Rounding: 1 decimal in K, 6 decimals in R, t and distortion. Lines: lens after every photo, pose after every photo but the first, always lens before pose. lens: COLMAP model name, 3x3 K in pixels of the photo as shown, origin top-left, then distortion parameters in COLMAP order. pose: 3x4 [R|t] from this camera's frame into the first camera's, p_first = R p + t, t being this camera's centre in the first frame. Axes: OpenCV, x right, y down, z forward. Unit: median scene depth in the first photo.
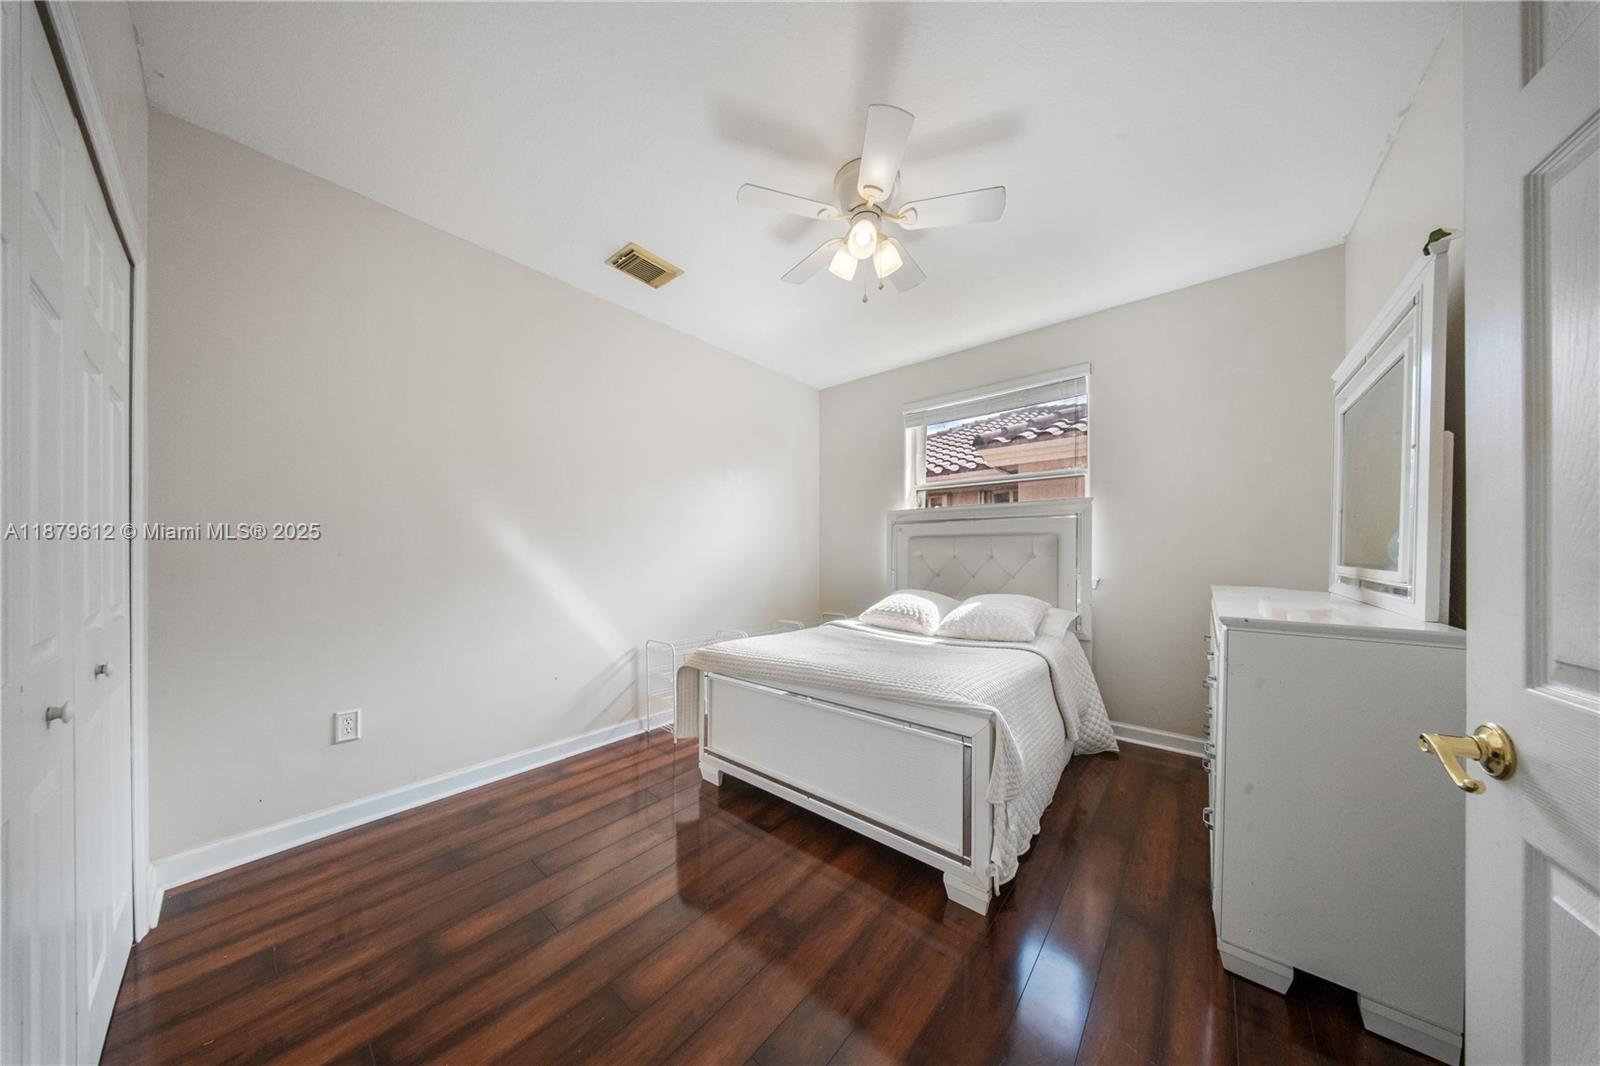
lens RADIAL K [[475.3, 0, 807.2], [0, 475.3, 547.9], [0, 0, 1]] dist [-0.000854, -0.000071]
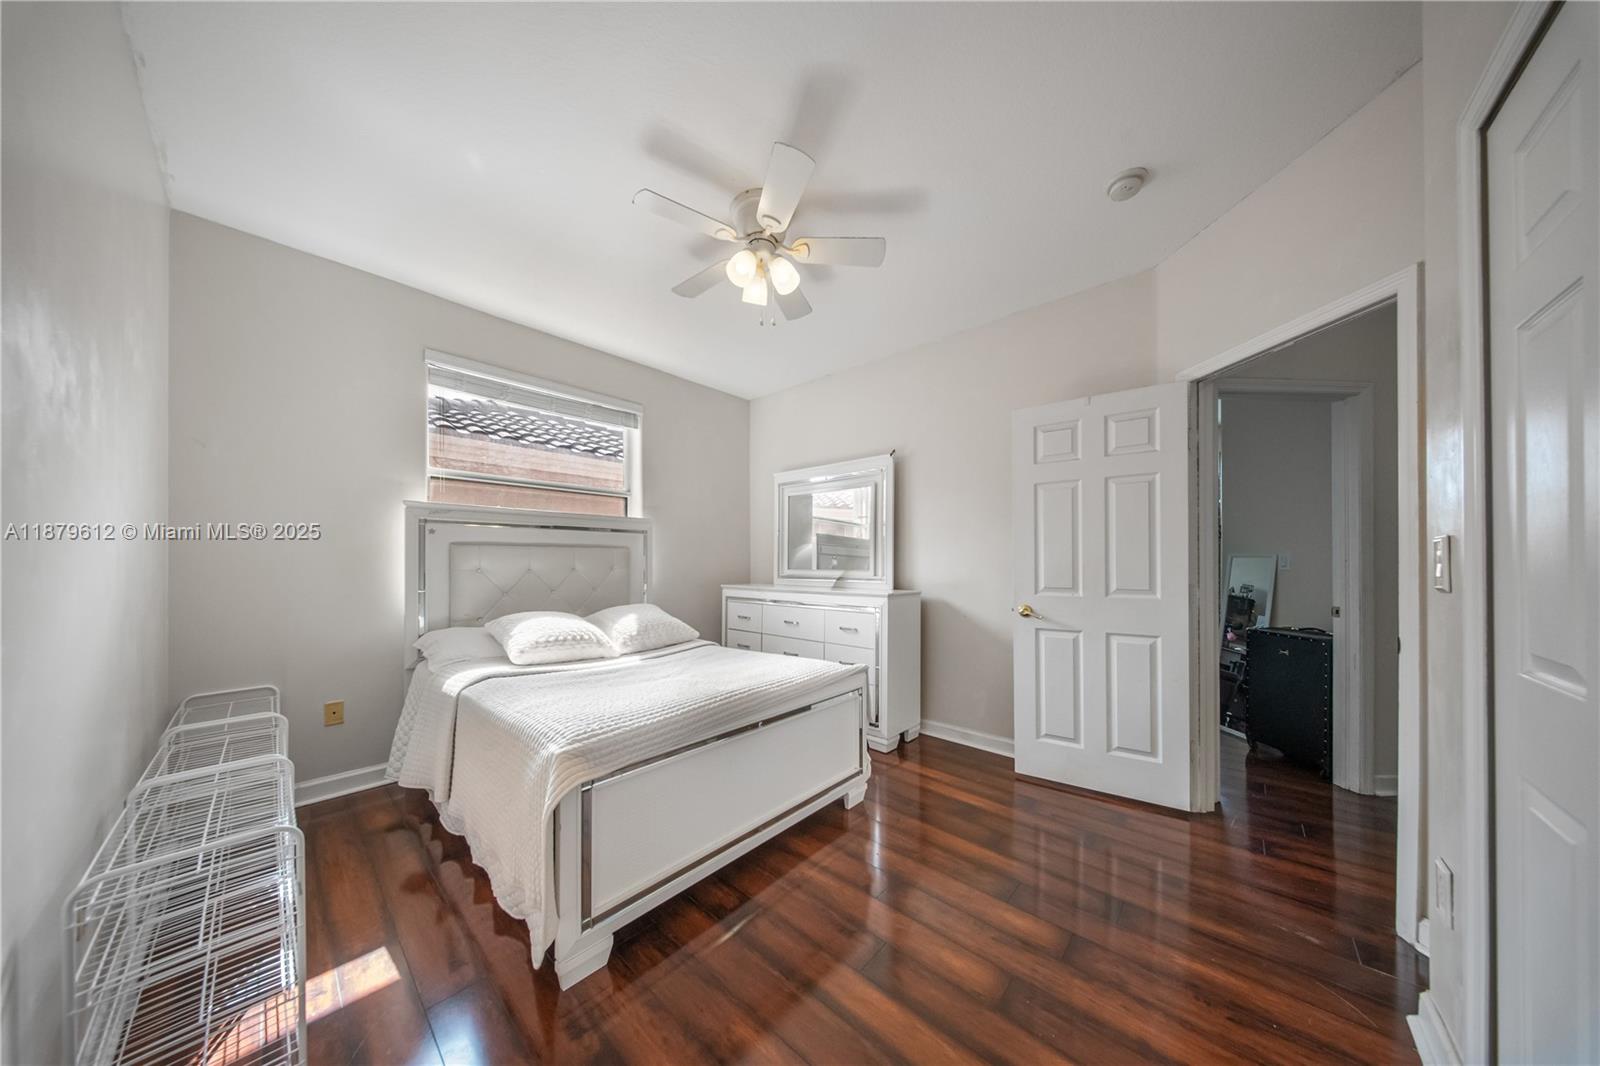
lens RADIAL K [[478.8, 0, 797.4], [0, 478.8, 553.1], [0, 0, 1]] dist [-0.000450, -0.000018]
pose [[0.049885, 0.018648, 0.998581, -0.880645], [-0.006913, 0.999808, -0.018325, 0.002185], [-0.998731, -0.005989, 0.050004, 0.837956]]
